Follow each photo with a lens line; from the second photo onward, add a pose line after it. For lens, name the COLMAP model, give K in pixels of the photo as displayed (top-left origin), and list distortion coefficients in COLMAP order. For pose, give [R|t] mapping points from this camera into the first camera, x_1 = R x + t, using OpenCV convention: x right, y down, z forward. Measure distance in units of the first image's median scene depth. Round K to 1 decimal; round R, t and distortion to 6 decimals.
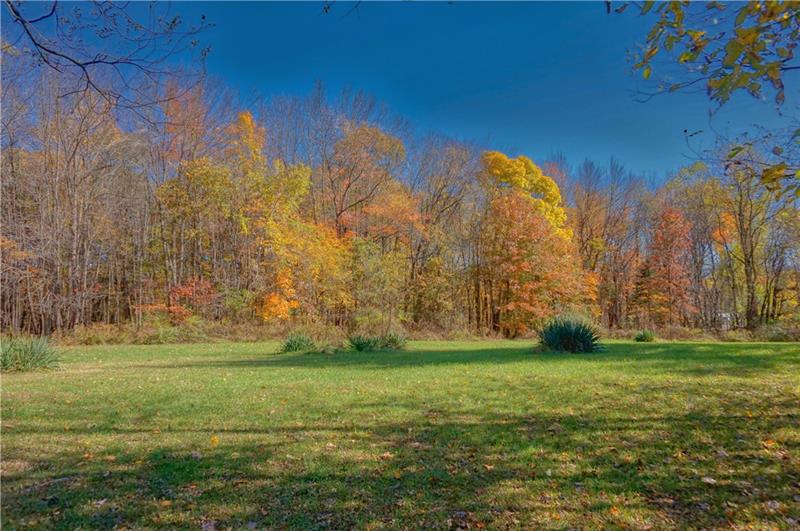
lens RADIAL K [[543.1, 0, 399.6], [0, 543.1, 266.6], [0, 0, 1]] dist [-0.027841, 0.015879]
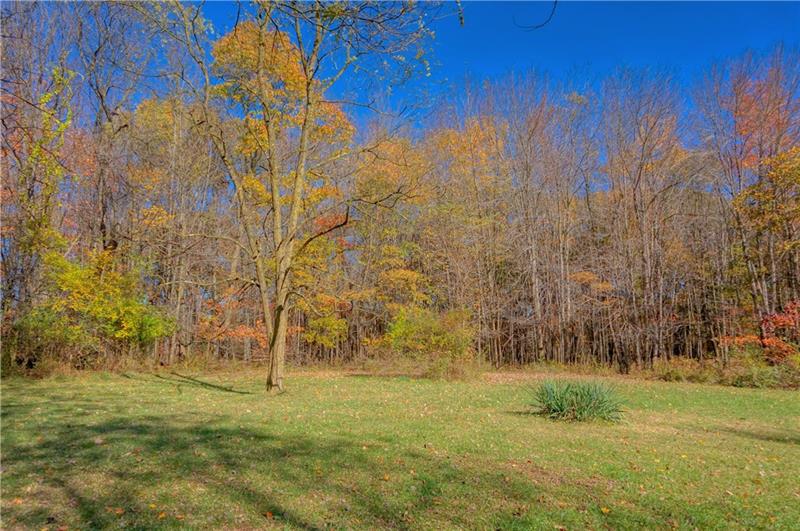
lens RADIAL K [[543.1, 0, 398.1], [0, 543.1, 264.2], [0, 0, 1]] dist [-0.027841, 0.015879]
pose [[0.548749, -0.091138, -0.831004, -0.044562], [0.042988, 0.995801, -0.080825, 0.003296], [0.834881, 0.008630, 0.550362, 0.097211]]
